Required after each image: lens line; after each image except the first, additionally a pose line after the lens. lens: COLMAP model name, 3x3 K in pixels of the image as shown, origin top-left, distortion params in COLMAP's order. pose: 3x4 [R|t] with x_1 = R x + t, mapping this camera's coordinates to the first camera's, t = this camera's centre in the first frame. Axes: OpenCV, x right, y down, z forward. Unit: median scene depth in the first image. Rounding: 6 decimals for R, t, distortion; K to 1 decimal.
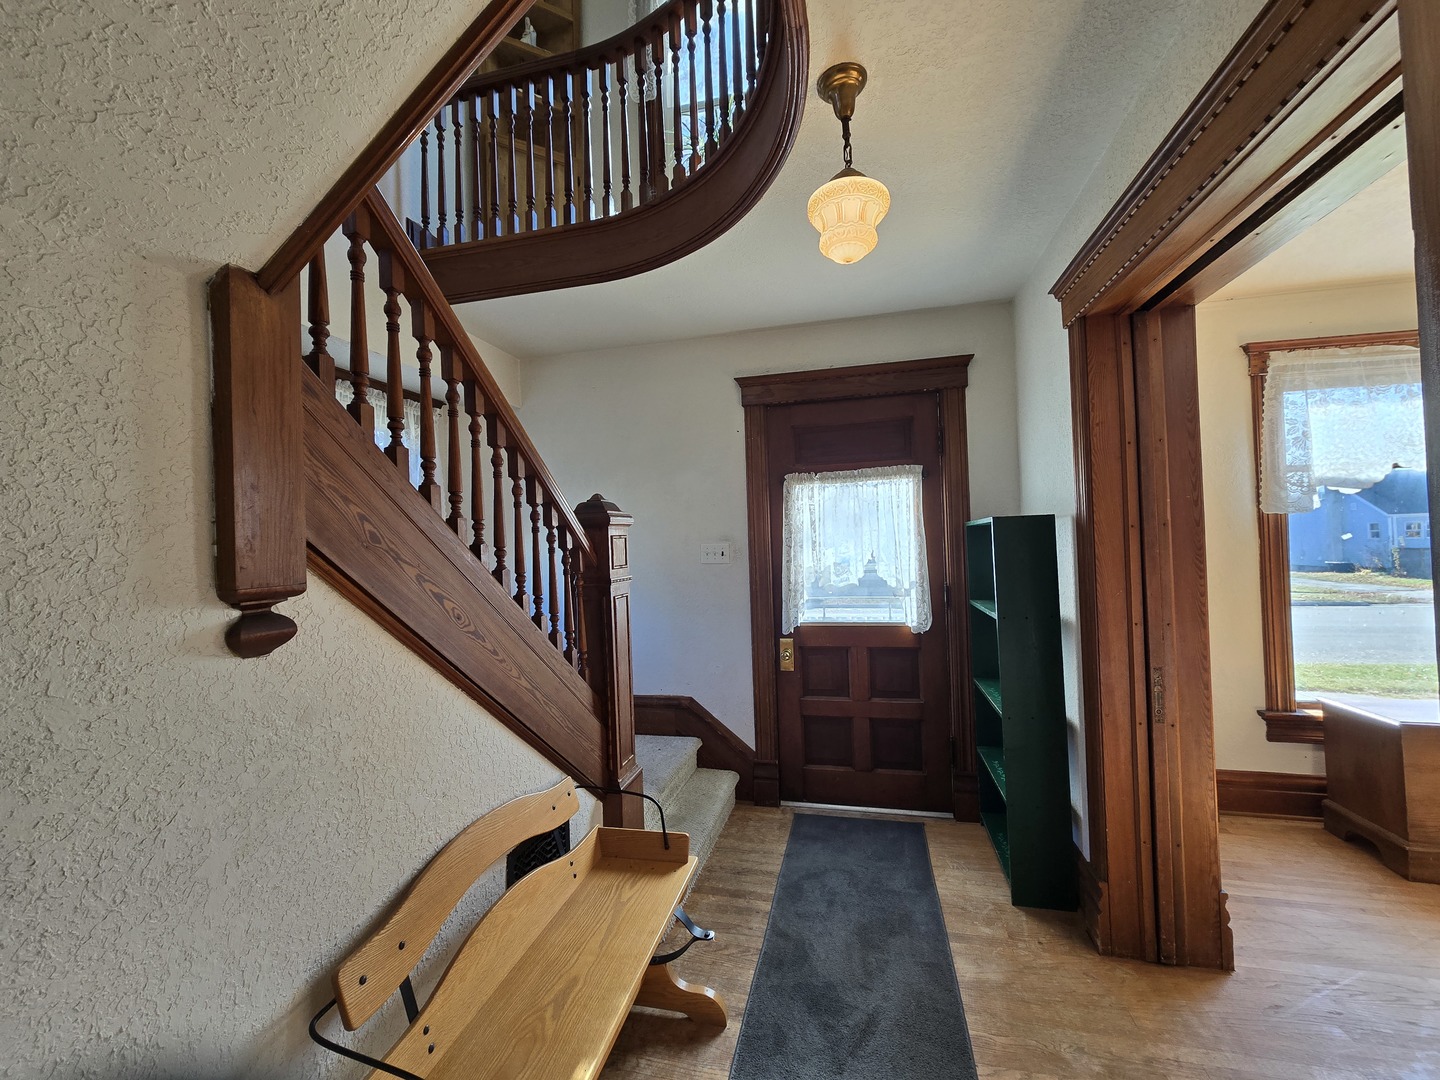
lens RADIAL K [[576.7, 0, 720.0], [0, 576.7, 540.0], [0, 0, 1]] dist [-0.000485, 0.000031]
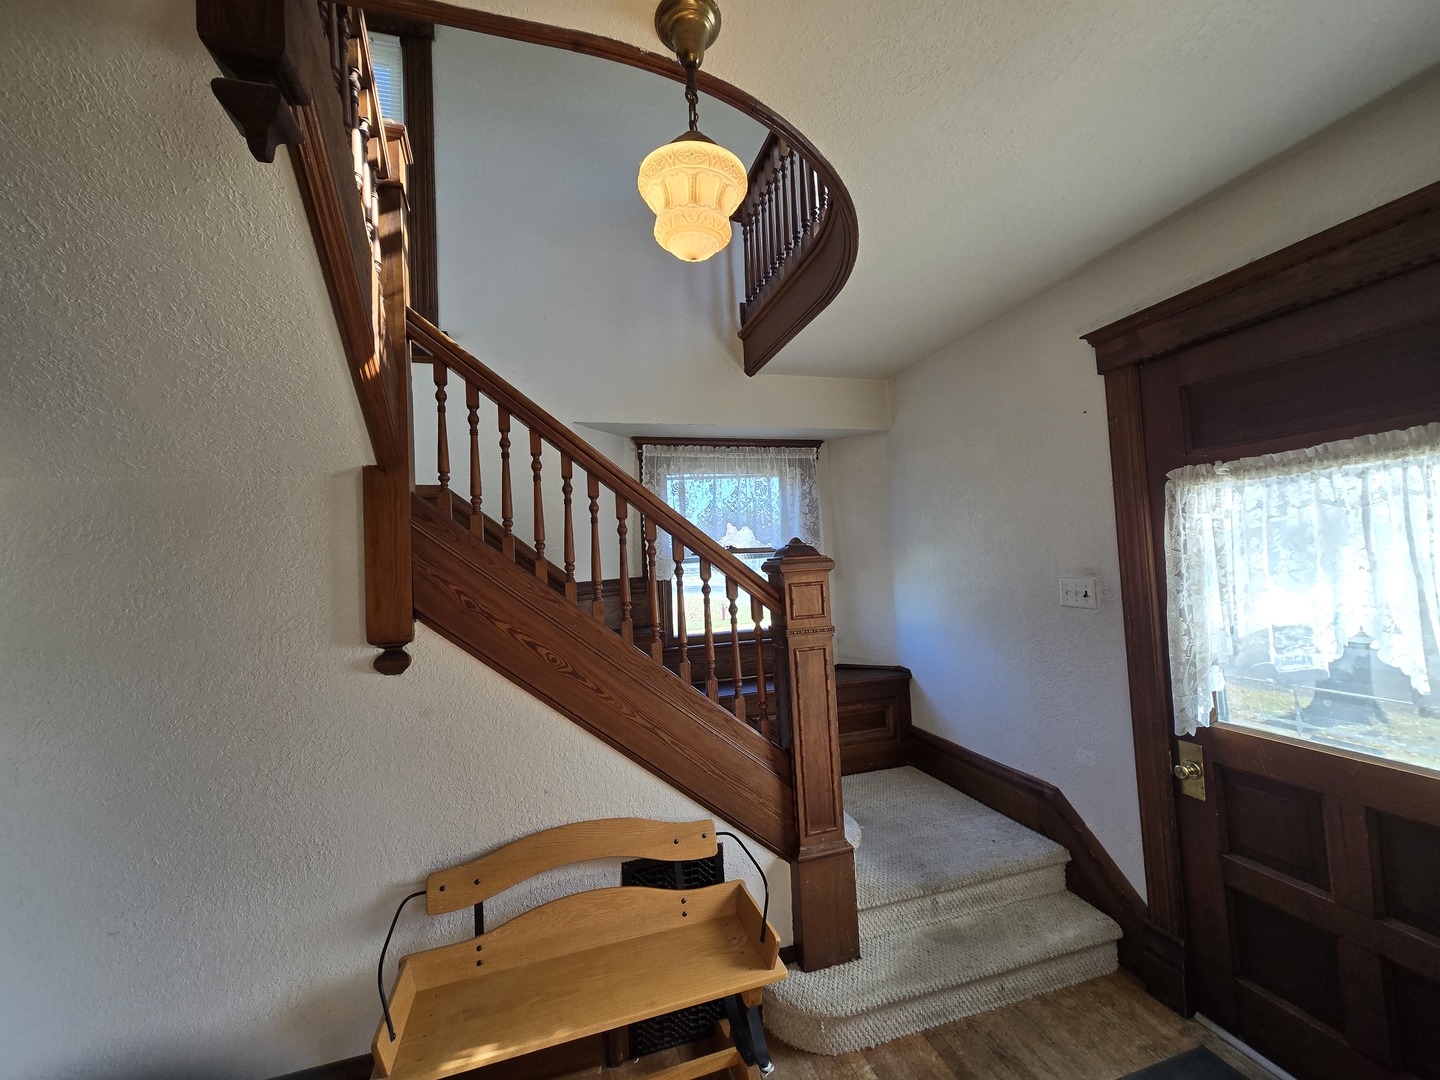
lens RADIAL K [[579.0, 0, 720.0], [0, 579.0, 540.0], [0, 0, 1]] dist [0.000201, 0.000206]
pose [[0.519827, -0.024545, -0.853919, 0.393617], [0.032989, 0.999418, -0.008645, -0.052158], [0.853634, -0.023676, 0.520335, 0.287983]]
